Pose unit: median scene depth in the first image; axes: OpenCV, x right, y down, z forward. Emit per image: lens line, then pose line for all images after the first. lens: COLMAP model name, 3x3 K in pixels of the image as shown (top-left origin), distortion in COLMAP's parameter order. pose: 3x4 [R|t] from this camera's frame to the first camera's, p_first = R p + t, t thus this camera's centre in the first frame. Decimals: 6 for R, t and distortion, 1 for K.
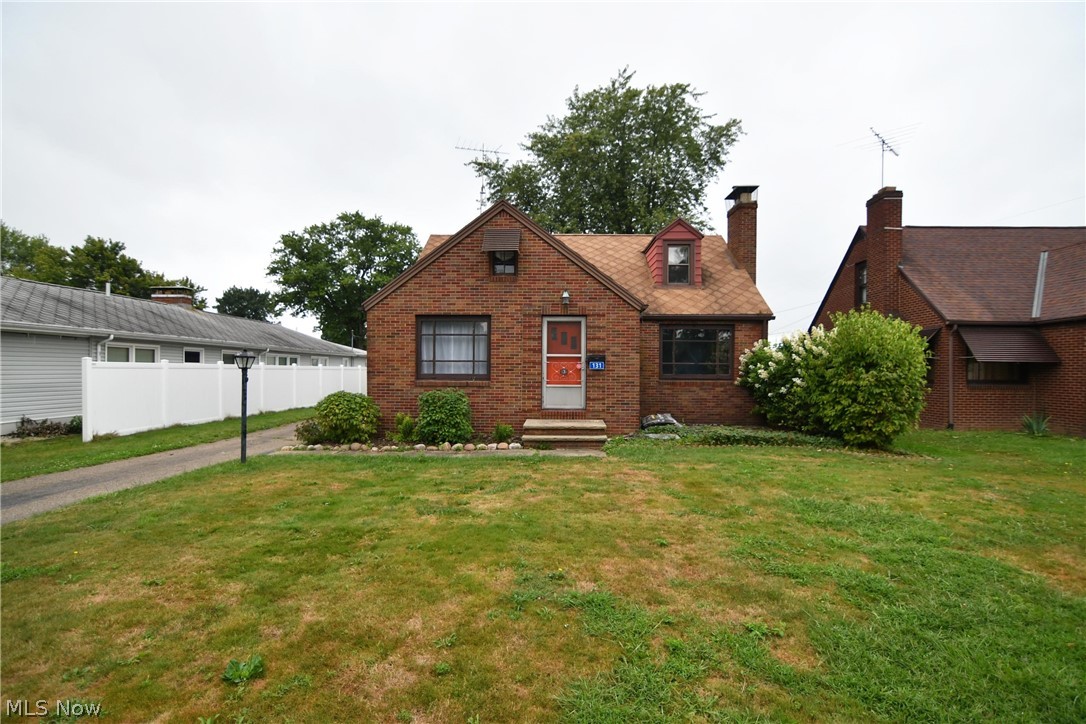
lens RADIAL K [[527.8, 0, 542.9], [0, 527.8, 364.9], [0, 0, 1]] dist [-0.022261, 0.001130]
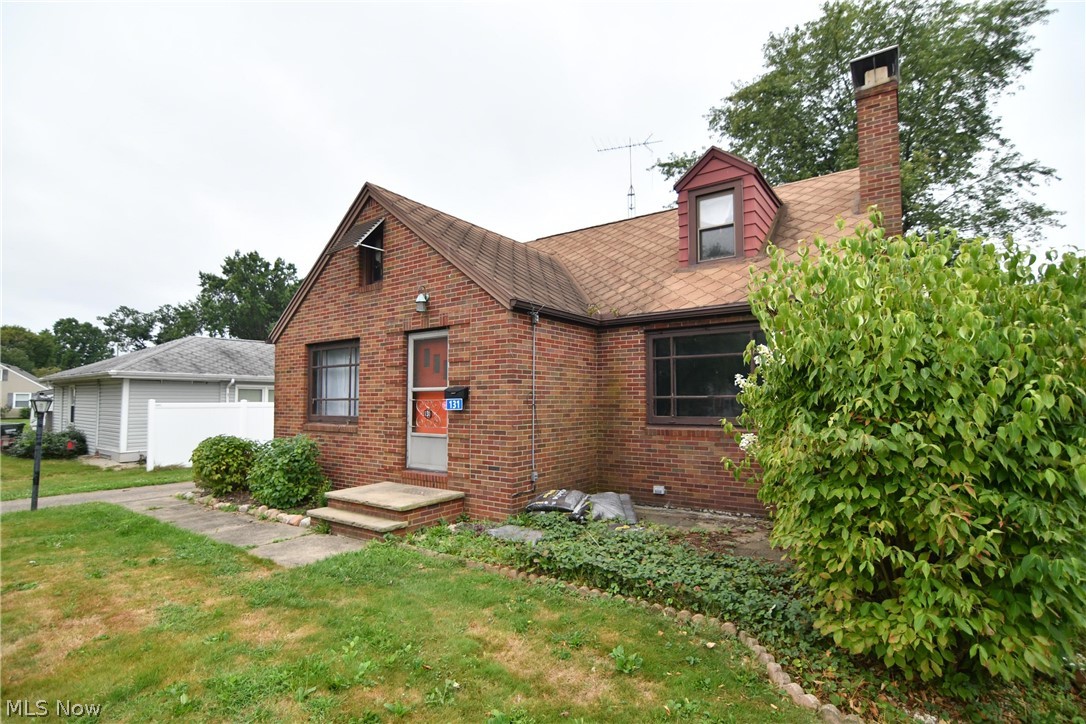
lens RADIAL K [[527.8, 0, 542.1], [0, 527.8, 365.9], [0, 0, 1]] dist [-0.022261, 0.001130]
pose [[0.821666, -0.047865, -0.567956, 0.460905], [0.015626, 0.997985, -0.061500, -0.003521], [0.569755, 0.041657, 0.820758, 0.457154]]
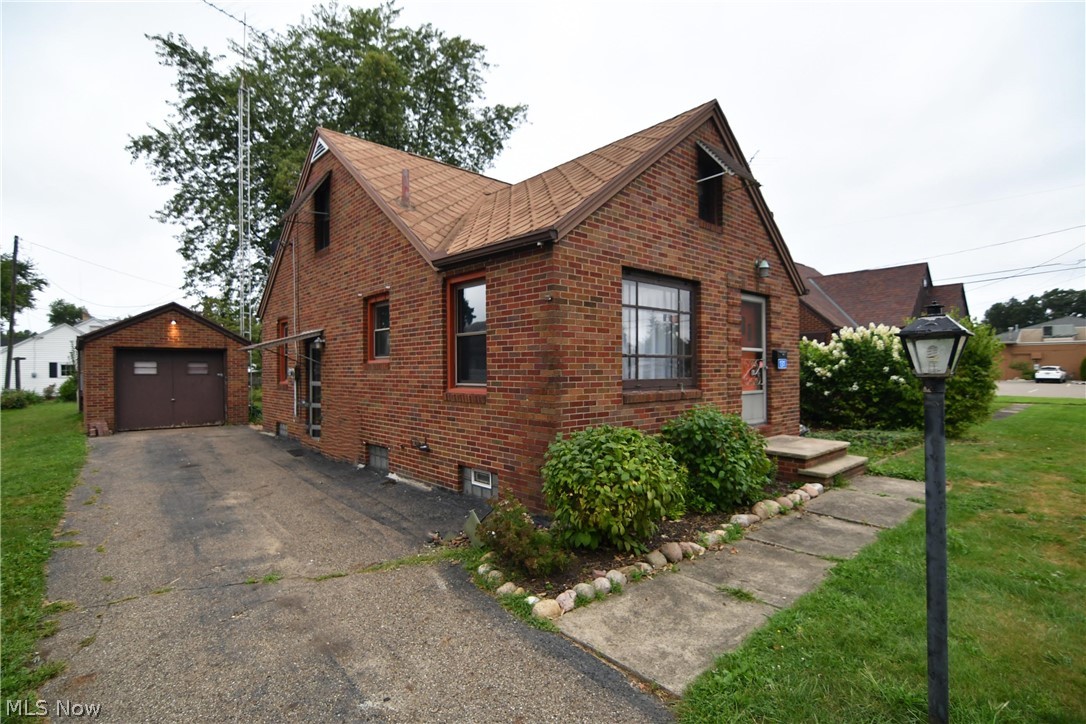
lens RADIAL K [[527.8, 0, 540.1], [0, 527.8, 367.0], [0, 0, 1]] dist [-0.022261, 0.001130]
pose [[0.725535, -0.005987, 0.688159, -0.562268], [0.000007, 0.999962, 0.008692, -0.000431], [-0.688185, -0.006302, 0.725507, 0.584502]]
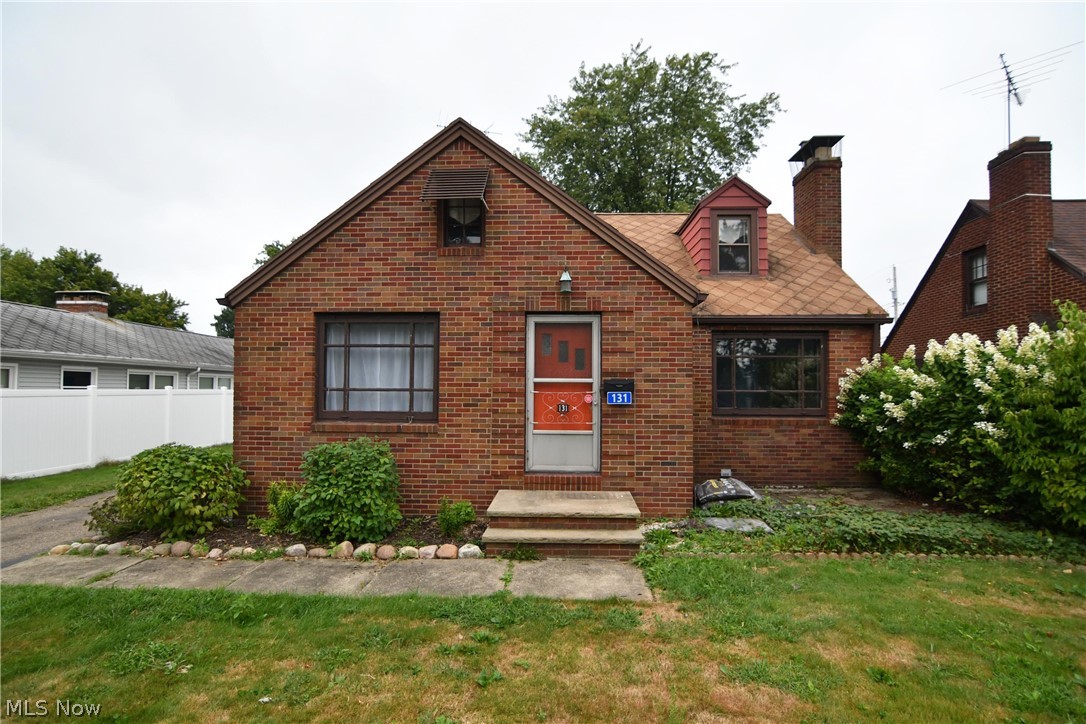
lens RADIAL K [[527.8, 0, 542.1], [0, 527.8, 367.5], [0, 0, 1]] dist [-0.022261, 0.001130]
pose [[0.999900, -0.000583, -0.014162, 0.021234], [0.000164, 0.999564, -0.029540, -0.012681], [0.014173, 0.029534, 0.999463, 0.351822]]
